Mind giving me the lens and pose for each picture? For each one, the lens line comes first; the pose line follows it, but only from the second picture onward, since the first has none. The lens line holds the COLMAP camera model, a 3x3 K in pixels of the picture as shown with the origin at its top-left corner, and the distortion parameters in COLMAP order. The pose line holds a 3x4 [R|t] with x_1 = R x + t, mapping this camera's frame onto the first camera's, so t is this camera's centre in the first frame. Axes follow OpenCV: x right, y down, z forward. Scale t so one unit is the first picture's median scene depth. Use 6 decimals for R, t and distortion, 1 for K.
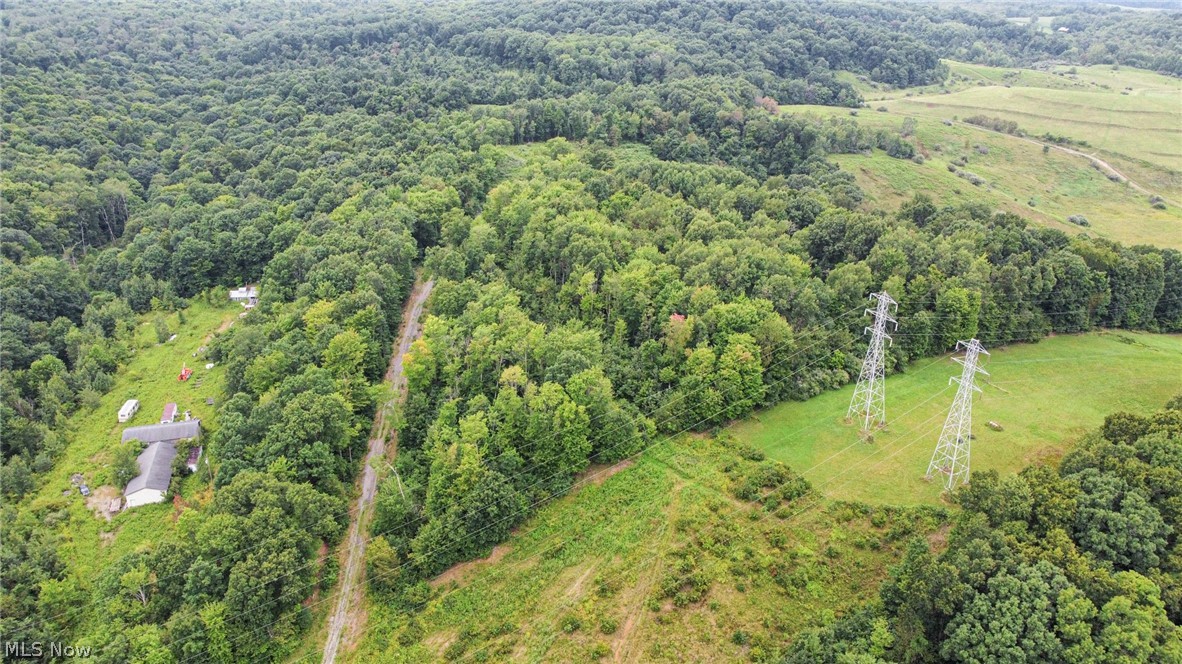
lens RADIAL K [[894.8, 0, 590.8], [0, 894.8, 336.4], [0, 0, 1]] dist [-0.000528, -0.004750]
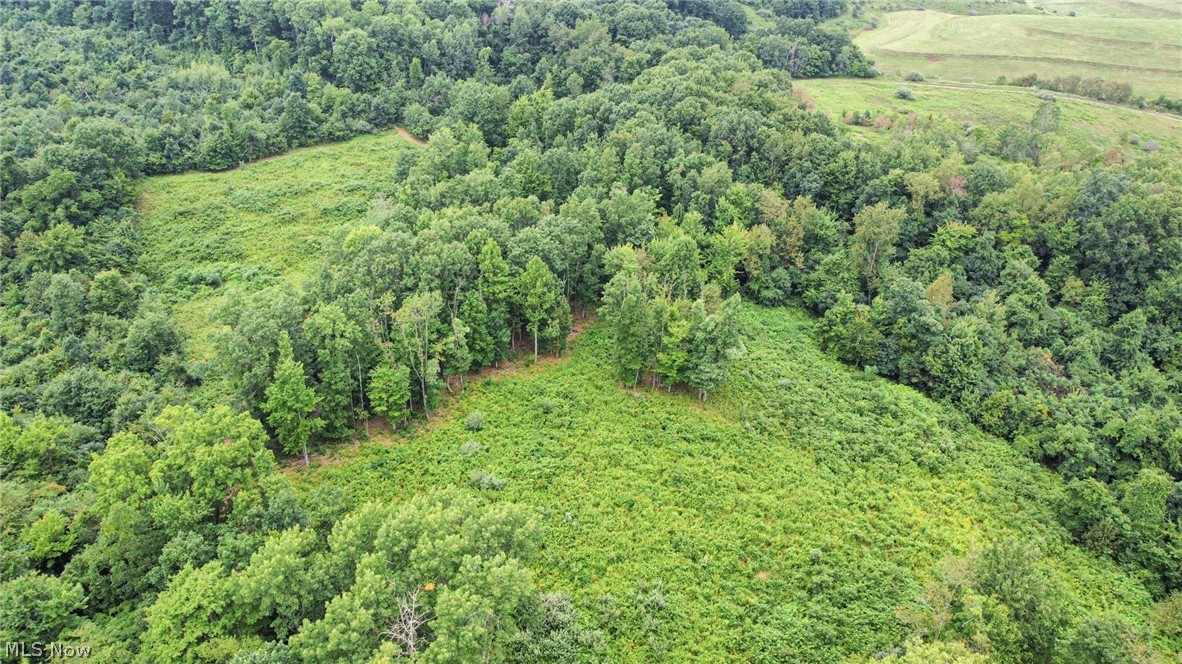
lens RADIAL K [[894.8, 0, 590.3], [0, 894.8, 333.2], [0, 0, 1]] dist [-0.000528, -0.004750]
pose [[0.926251, -0.184375, 0.328731, -0.149443], [0.156400, 0.981566, 0.109847, -0.328762], [-0.342924, -0.050332, 0.938014, 0.915877]]
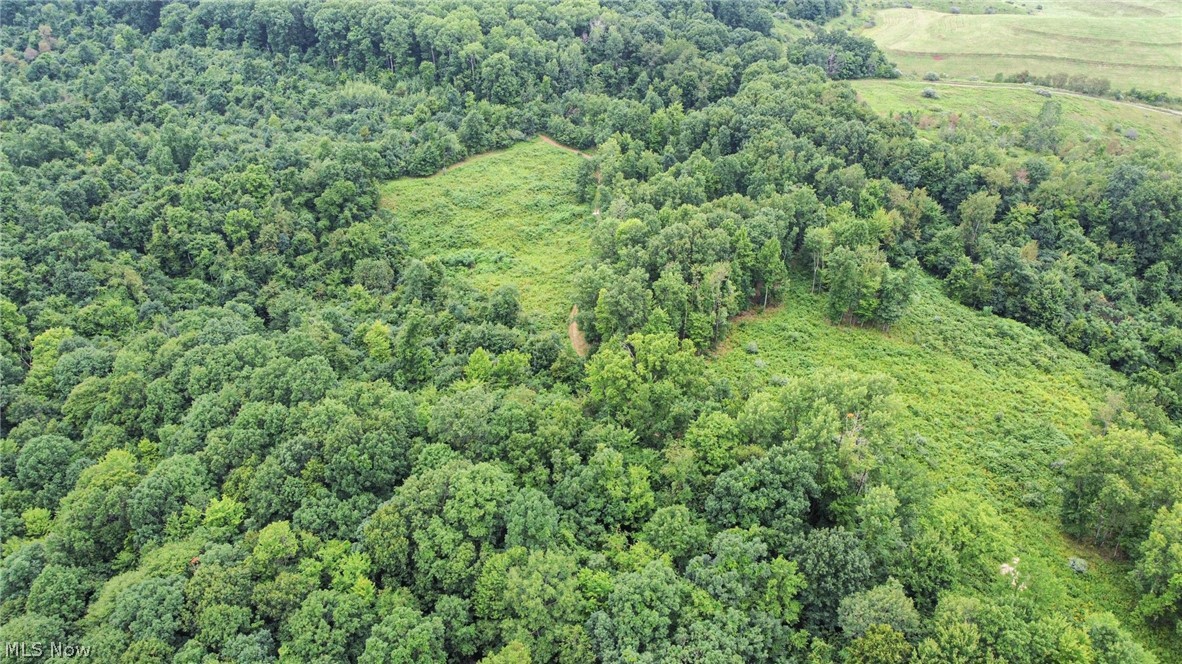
lens RADIAL K [[894.8, 0, 591.2], [0, 894.8, 332.6], [0, 0, 1]] dist [-0.000528, -0.004750]
pose [[0.901076, -0.222277, 0.372363, -0.352809], [0.182579, 0.973291, 0.139174, -0.361269], [-0.393353, -0.057421, 0.917593, 0.817223]]
